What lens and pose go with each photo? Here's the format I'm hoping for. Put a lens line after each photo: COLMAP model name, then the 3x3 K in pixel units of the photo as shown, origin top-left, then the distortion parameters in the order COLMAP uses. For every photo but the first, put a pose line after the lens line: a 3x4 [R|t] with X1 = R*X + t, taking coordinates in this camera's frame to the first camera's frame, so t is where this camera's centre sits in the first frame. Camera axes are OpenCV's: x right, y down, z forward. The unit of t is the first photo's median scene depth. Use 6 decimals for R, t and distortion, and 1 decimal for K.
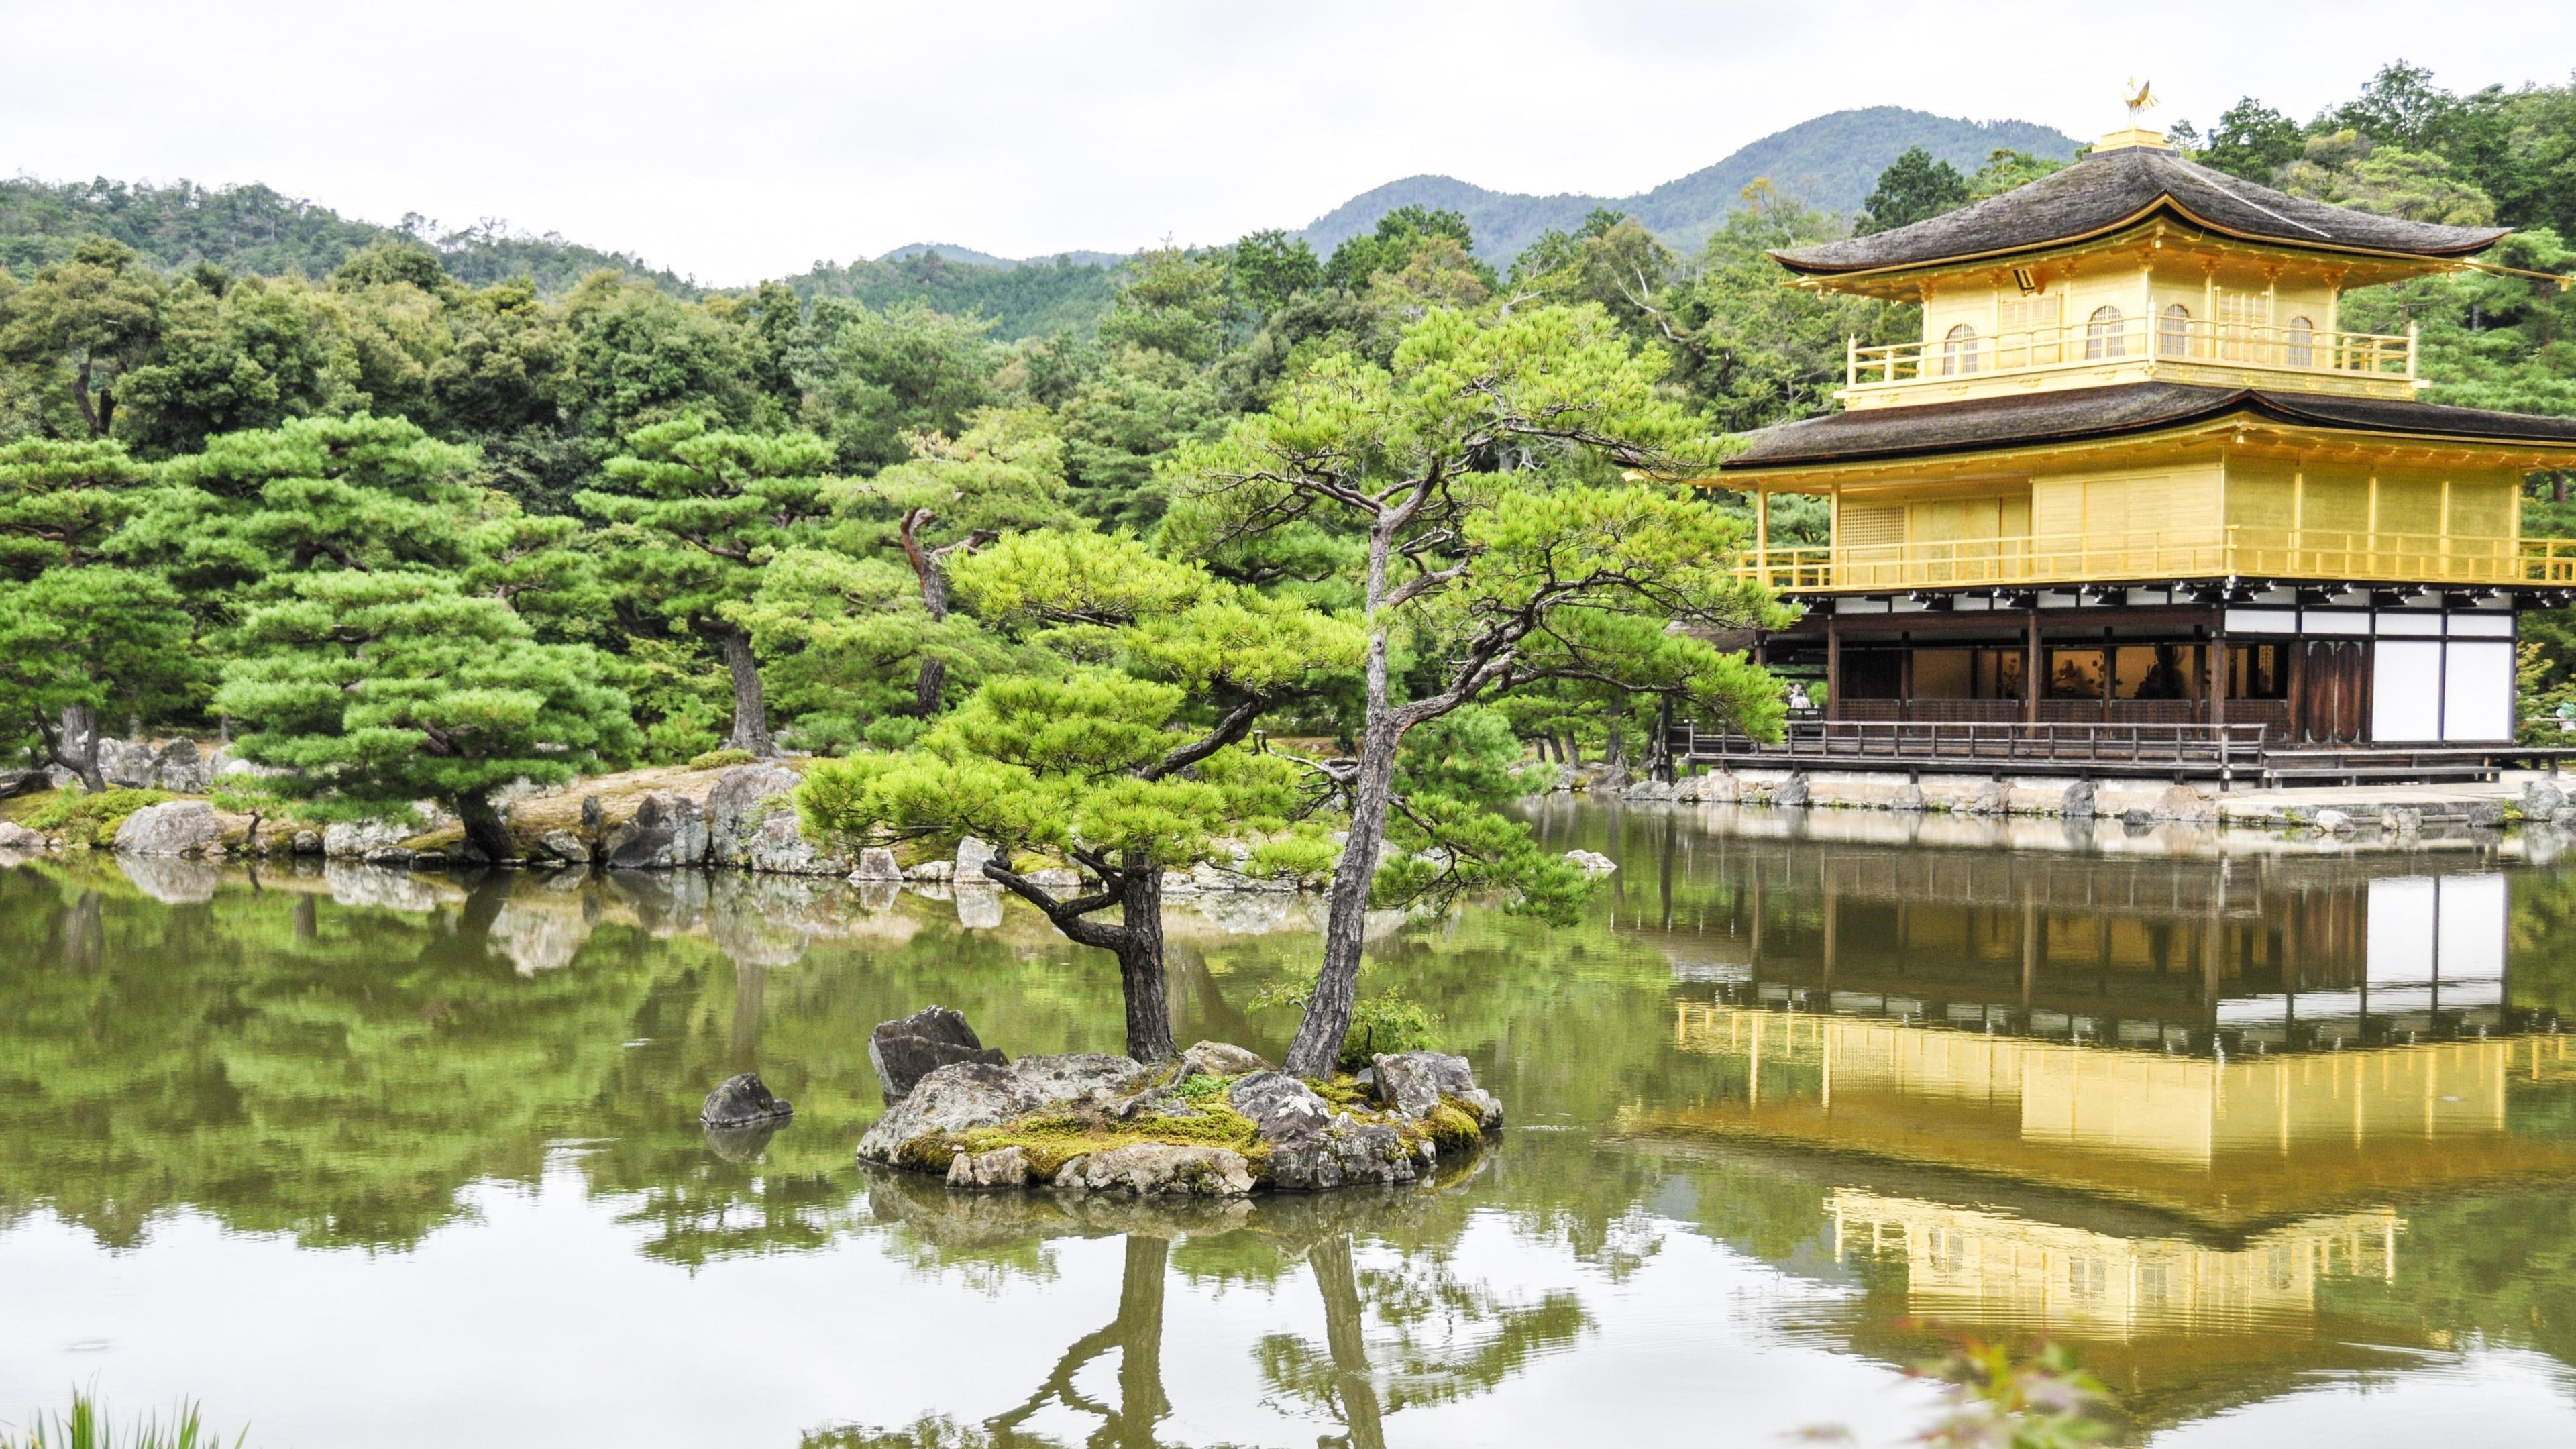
lens RADIAL K [[3289.6, 0, 1291.6], [0, 3289.6, 893.2], [0, 0, 1]] dist [0.095559, 0.076510]
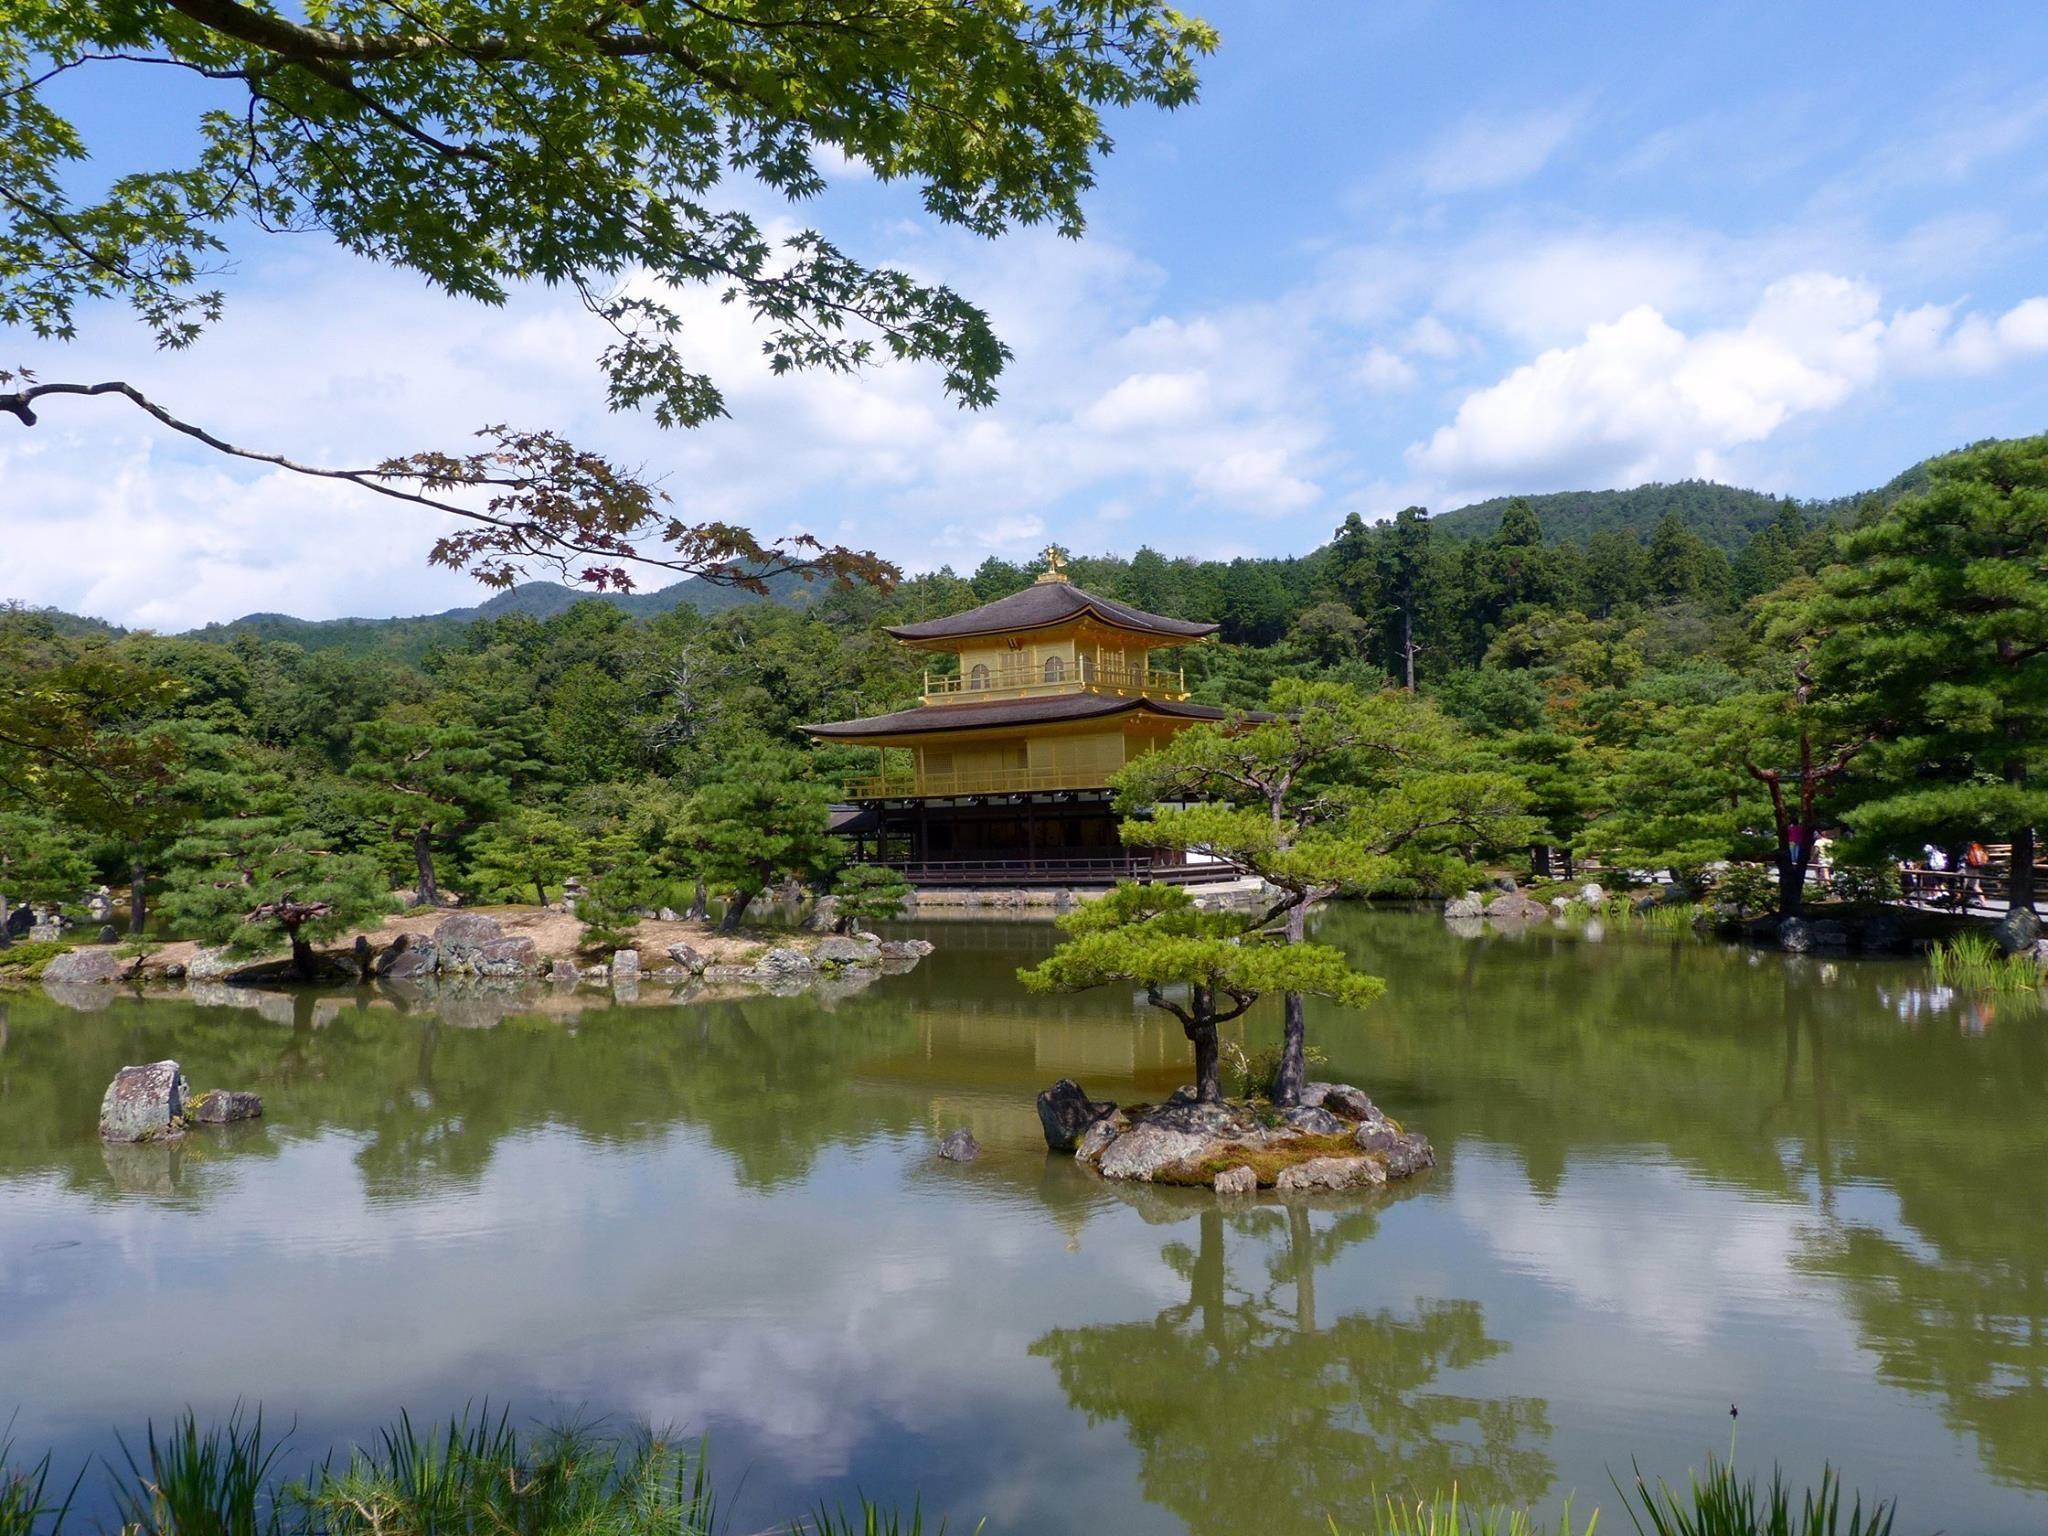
lens RADIAL K [[1649.1, 0, 1024.0], [0, 1649.1, 768.0], [0, 0, 1]] dist [-0.002358, -0.120740]
pose [[0.946689, -0.016403, 0.321731, -0.105340], [0.049447, 0.994267, -0.094804, -0.012019], [-0.318332, 0.105659, 0.942073, 0.047664]]
